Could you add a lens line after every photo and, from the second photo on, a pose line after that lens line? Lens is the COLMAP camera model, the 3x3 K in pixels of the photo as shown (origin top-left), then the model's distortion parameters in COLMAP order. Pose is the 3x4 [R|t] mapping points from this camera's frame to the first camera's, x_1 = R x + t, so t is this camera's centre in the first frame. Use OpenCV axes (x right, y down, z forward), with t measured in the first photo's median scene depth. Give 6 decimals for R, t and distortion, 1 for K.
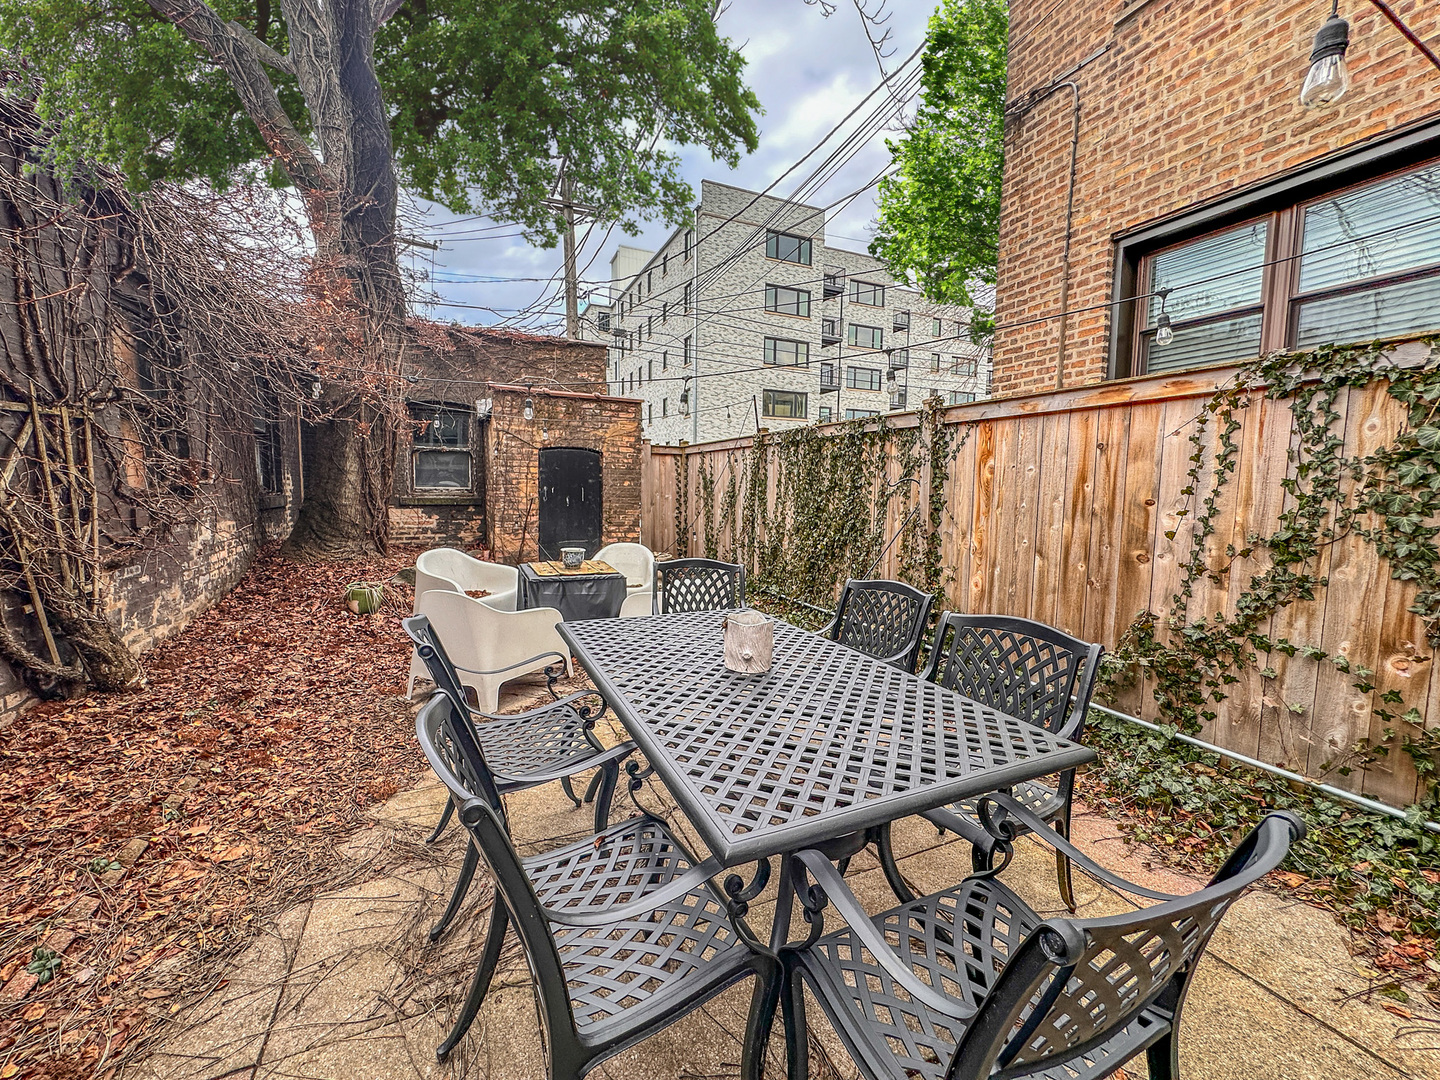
lens RADIAL K [[576.0, 0, 720.4], [0, 576.0, 542.2], [0, 0, 1]] dist [-0.001218, 0.000313]
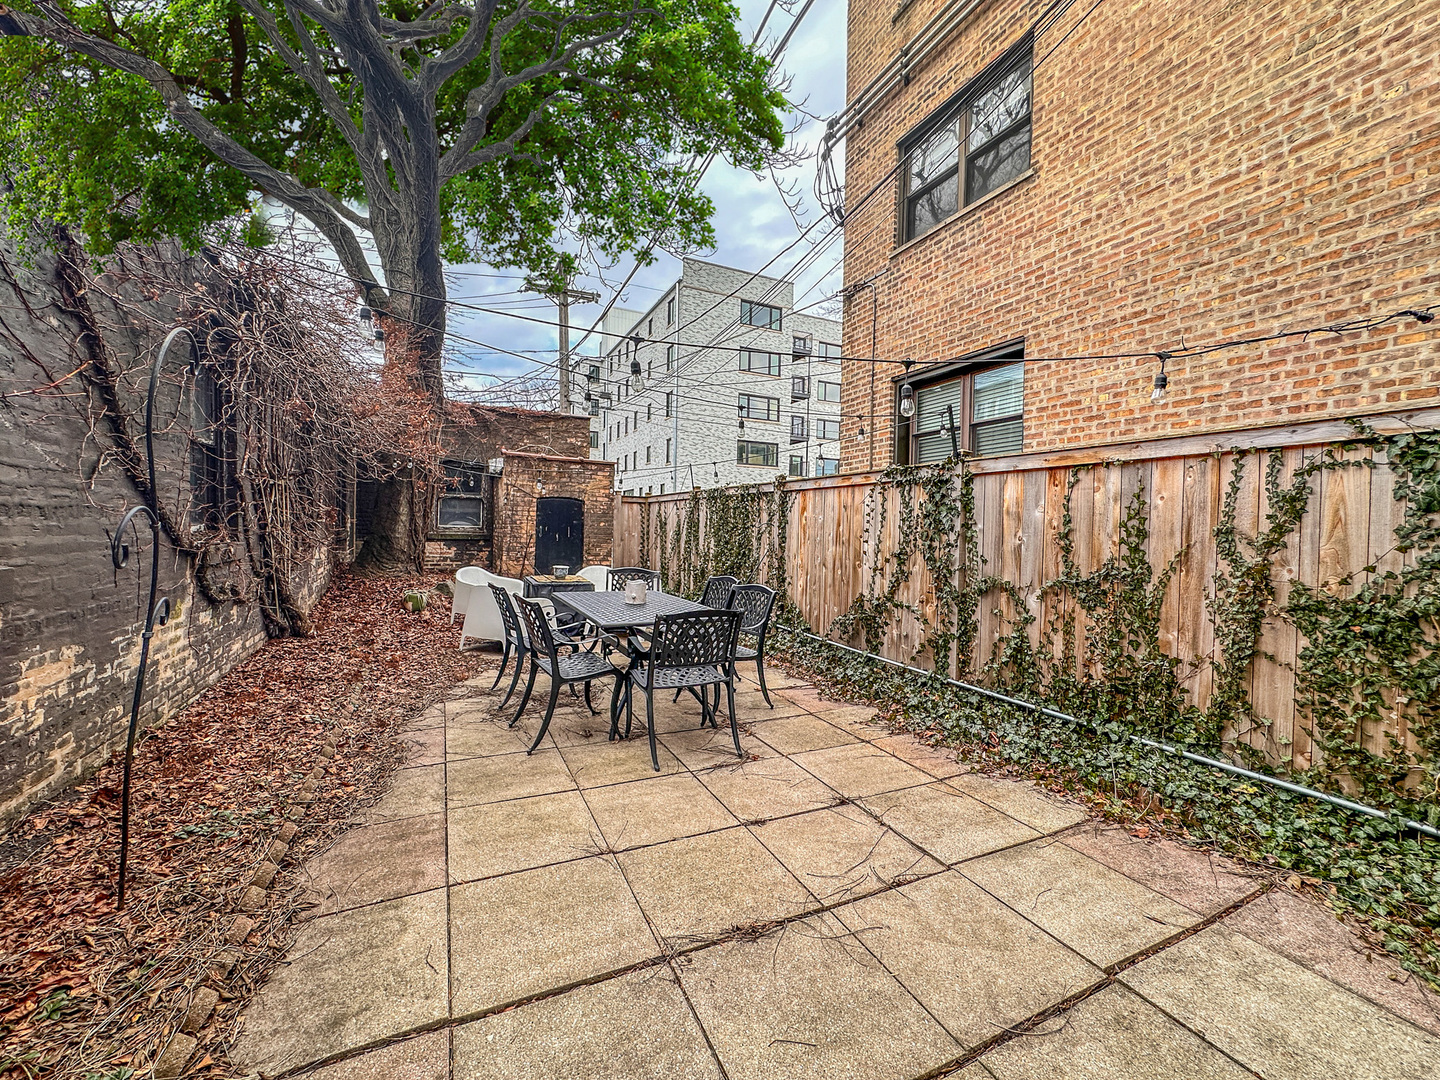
lens RADIAL K [[576.0, 0, 719.3], [0, 576.0, 542.3], [0, 0, 1]] dist [-0.001218, 0.000313]
pose [[0.999779, 0.008680, 0.019159, 0.108511], [-0.007281, 0.997384, -0.071920, 0.043759], [-0.019734, 0.071765, 0.997226, -0.431915]]
